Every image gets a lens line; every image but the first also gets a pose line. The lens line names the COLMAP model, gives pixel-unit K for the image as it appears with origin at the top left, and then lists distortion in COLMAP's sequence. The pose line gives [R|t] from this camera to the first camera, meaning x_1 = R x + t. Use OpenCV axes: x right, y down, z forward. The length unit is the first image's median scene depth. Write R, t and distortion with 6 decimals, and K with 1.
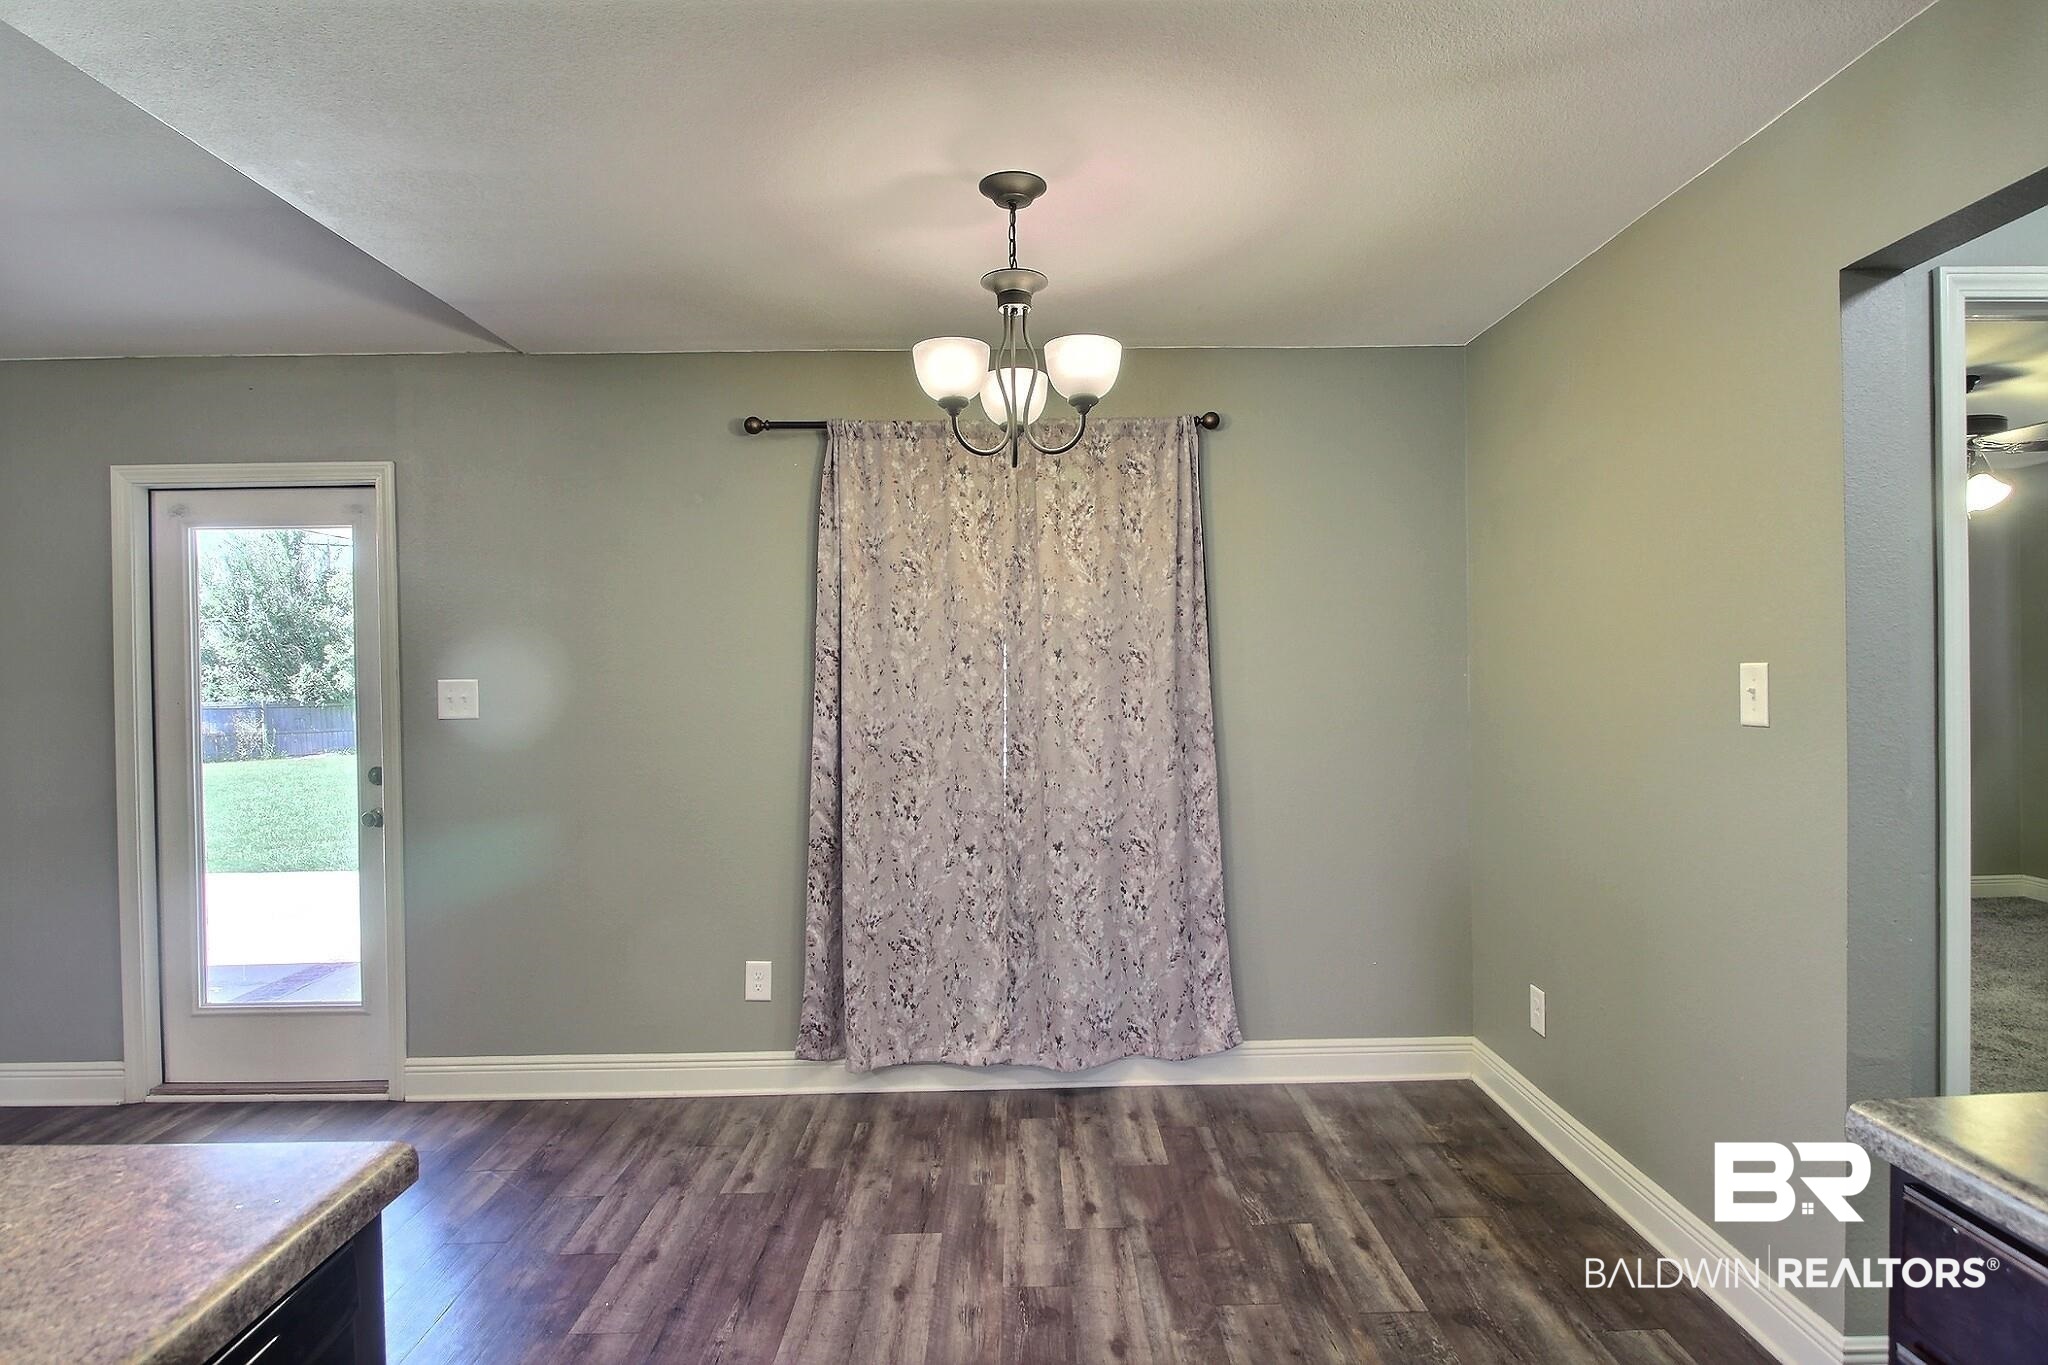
lens RADIAL K [[1091.1, 0, 1032.8], [0, 1091.1, 682.3], [0, 0, 1]] dist [-0.000335, -0.004928]
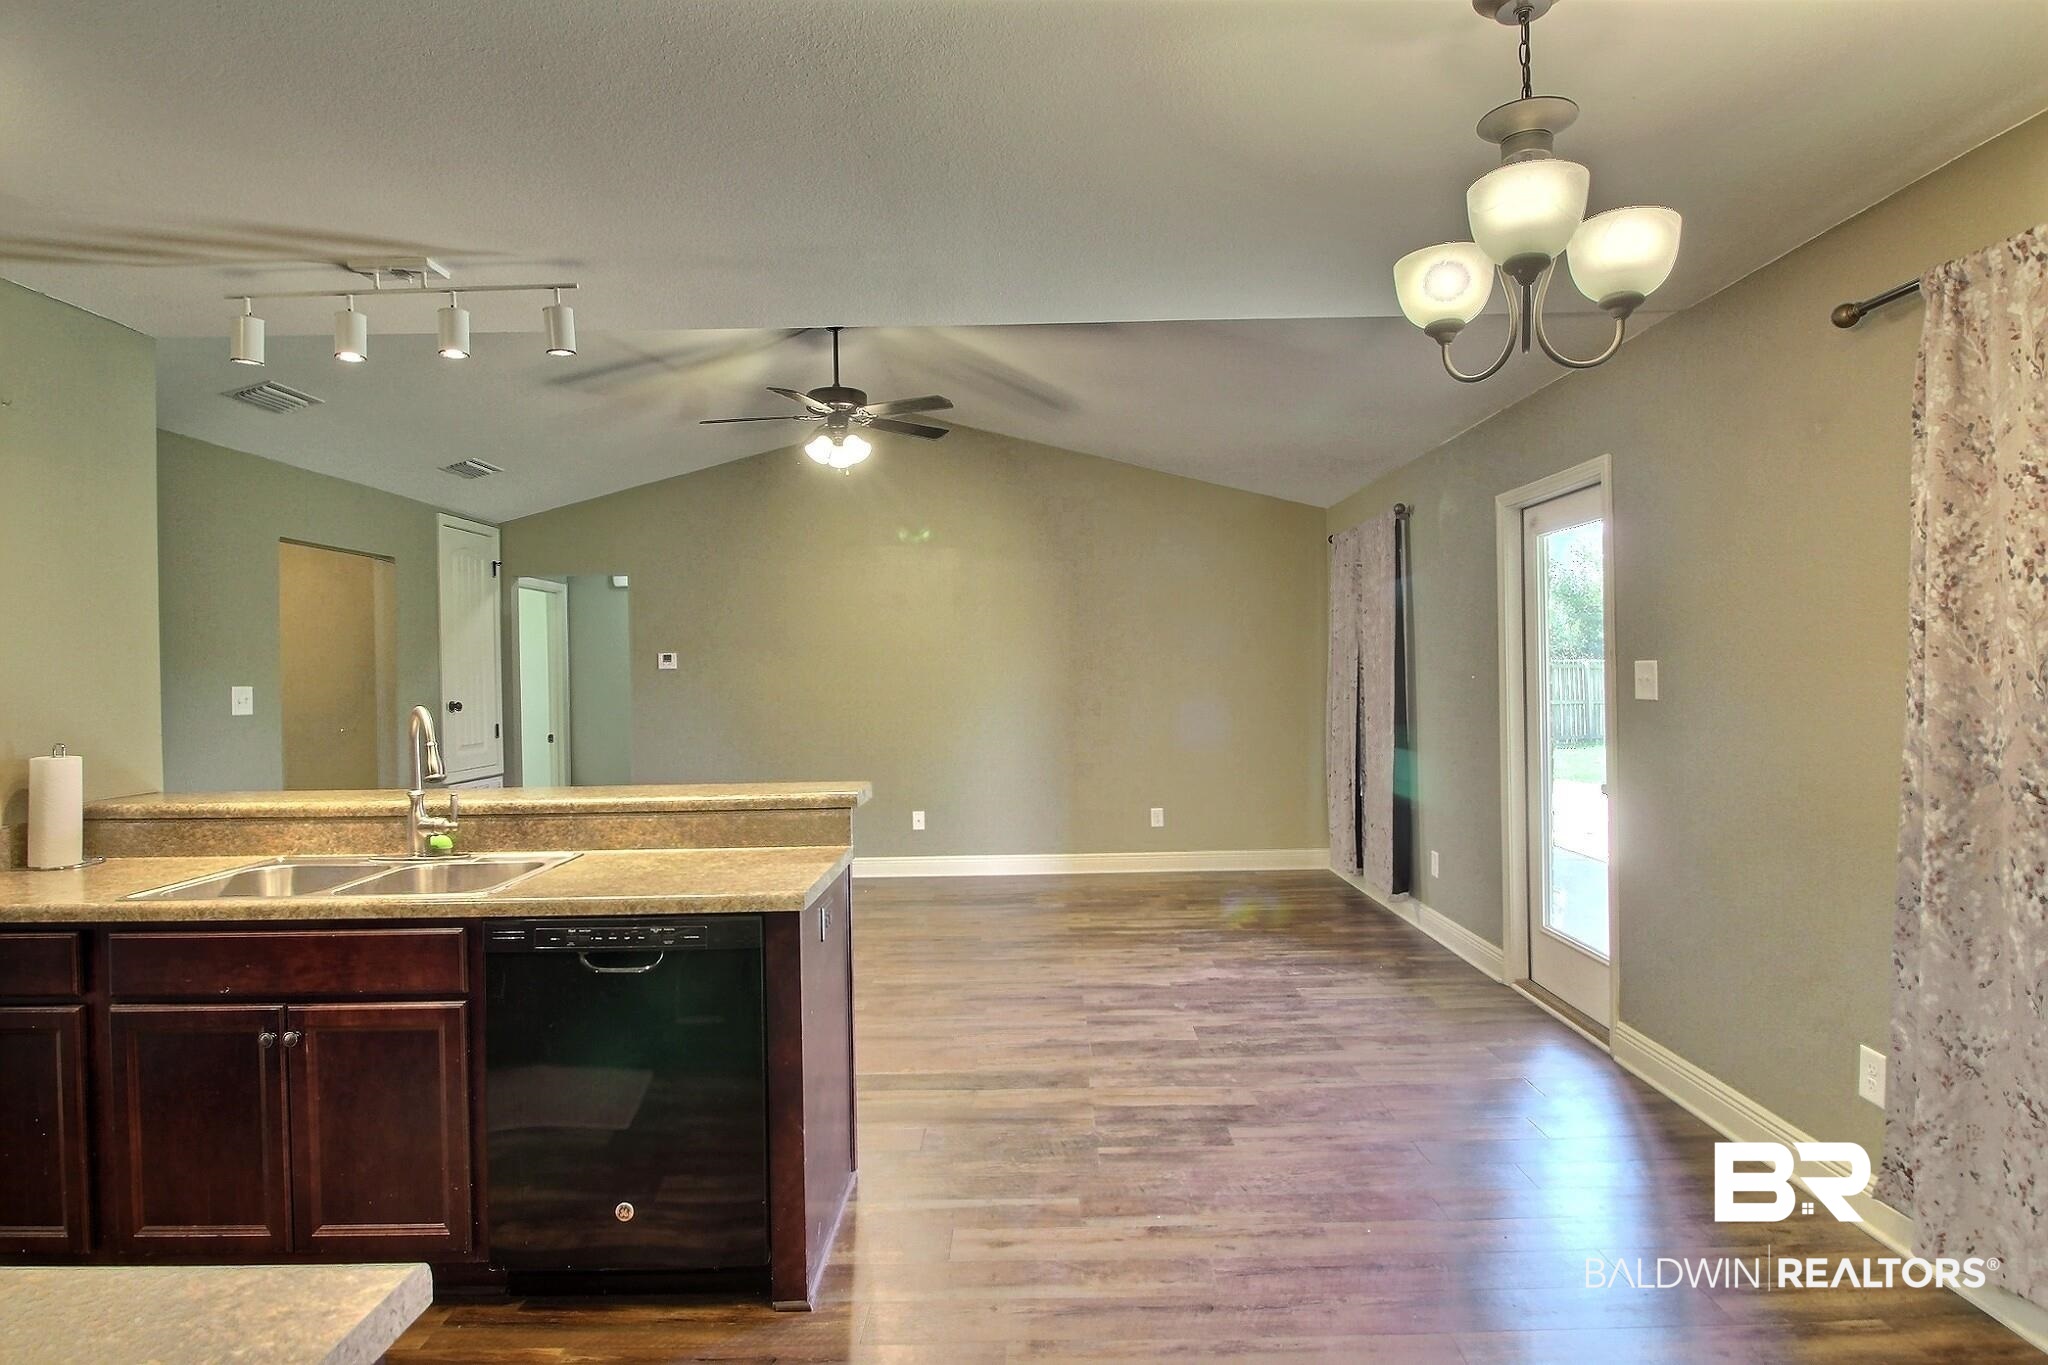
lens RADIAL K [[1091.1, 0, 1031.4], [0, 1091.1, 683.6], [0, 0, 1]] dist [-0.000335, -0.004928]
pose [[-0.011406, 0.026573, -0.999582, 0.486970], [0.007039, 0.999624, 0.026493, -0.012110], [0.999910, -0.006733, -0.011589, 0.461795]]
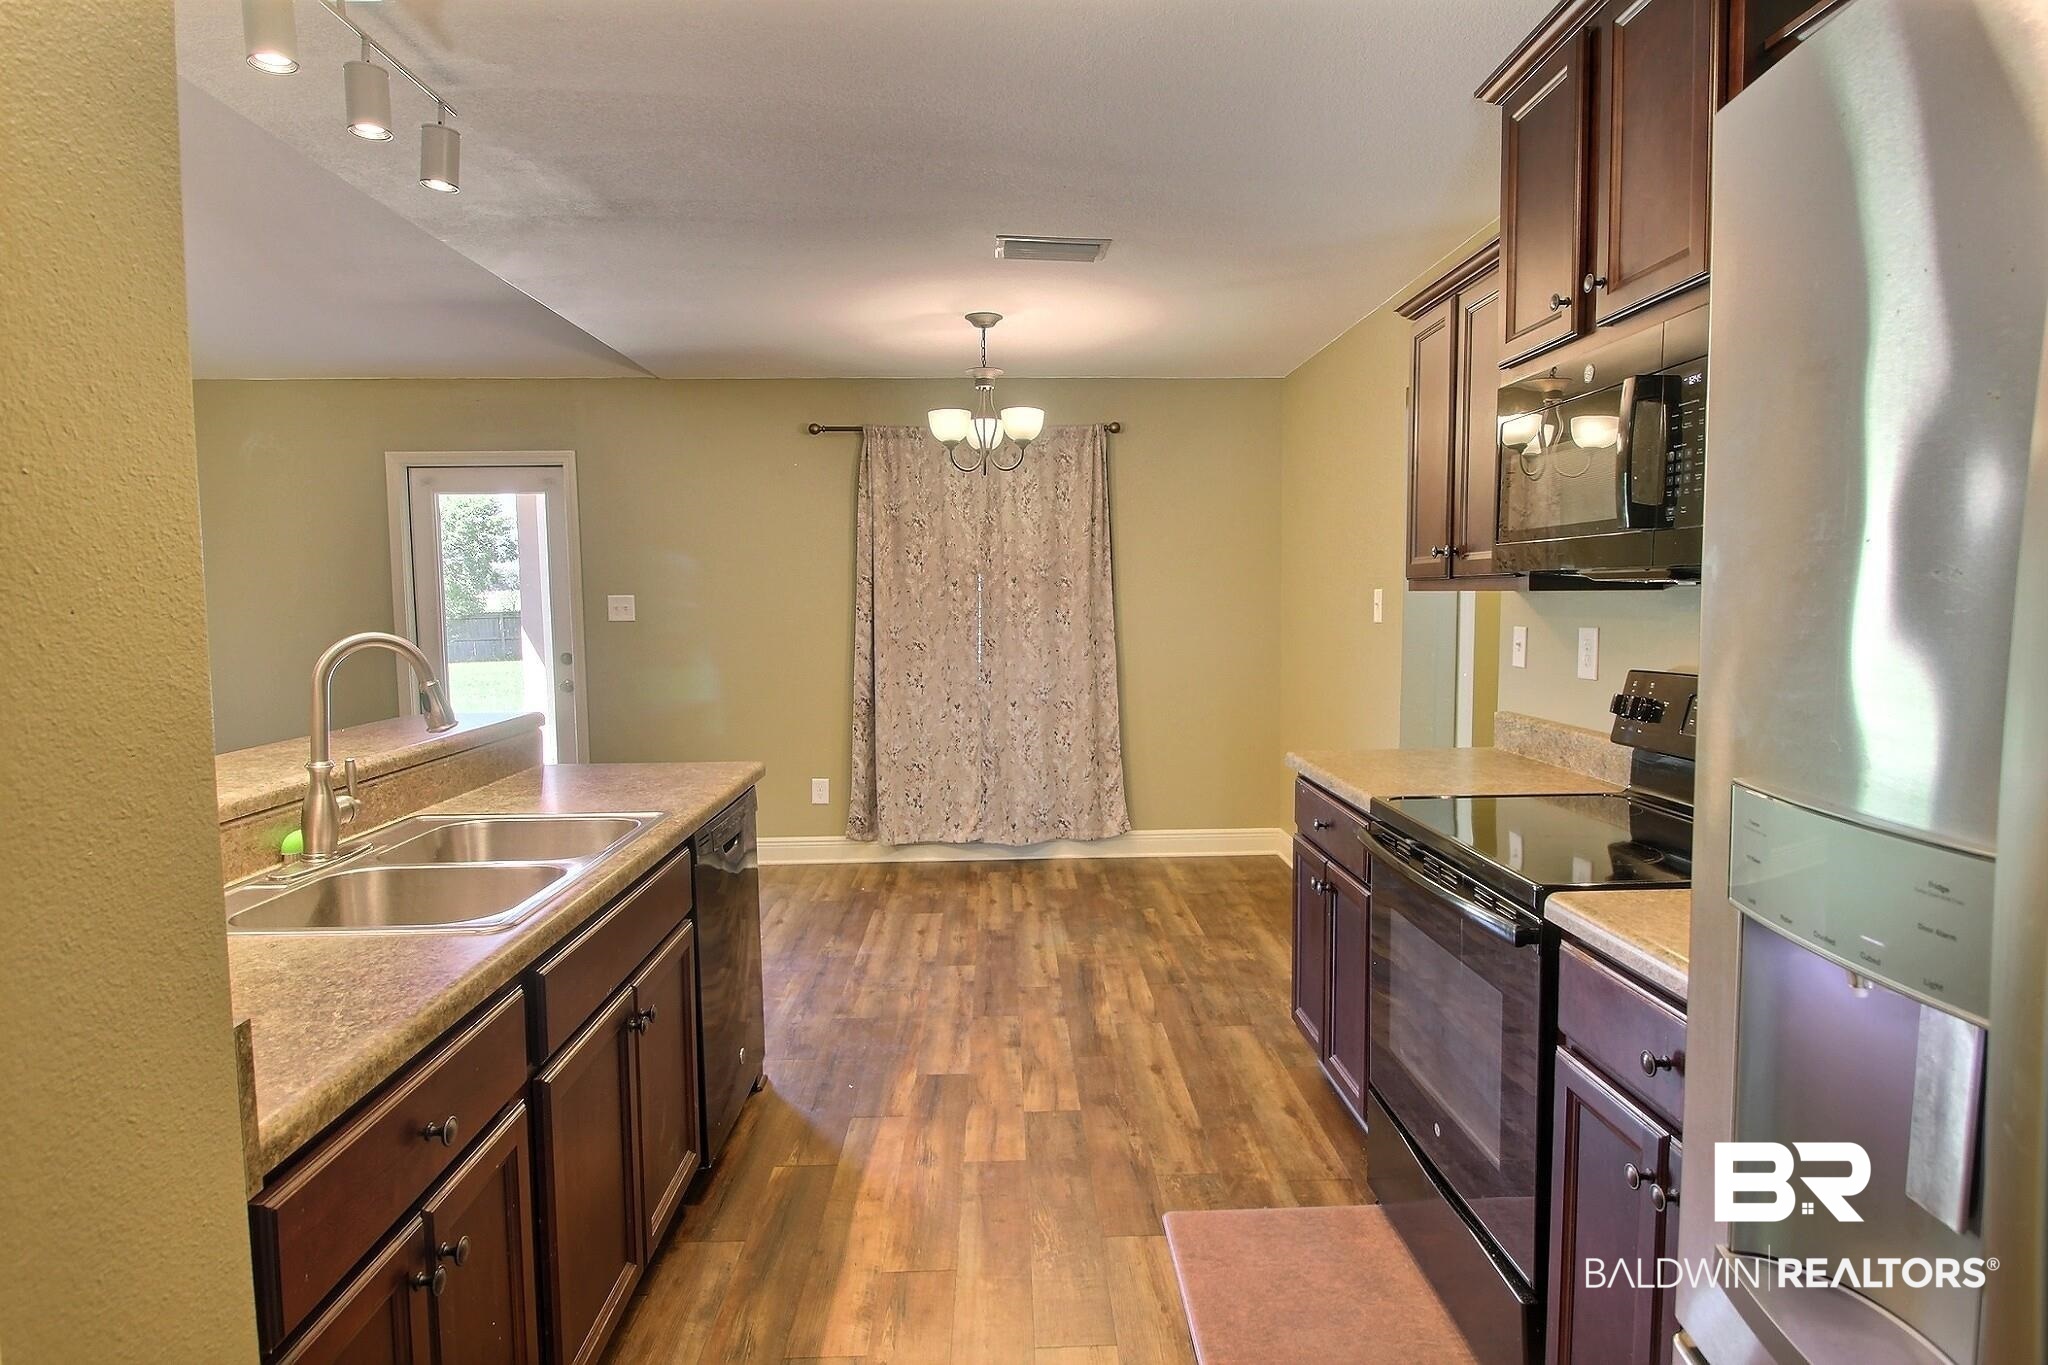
lens RADIAL K [[1091.1, 0, 1032.9], [0, 1091.1, 691.1], [0, 0, 1]] dist [-0.000335, -0.004928]
pose [[0.999779, 0.003043, 0.020825, 0.017935], [-0.004684, 0.996845, 0.079240, 0.007474], [-0.020518, -0.079320, 0.996638, -0.554247]]
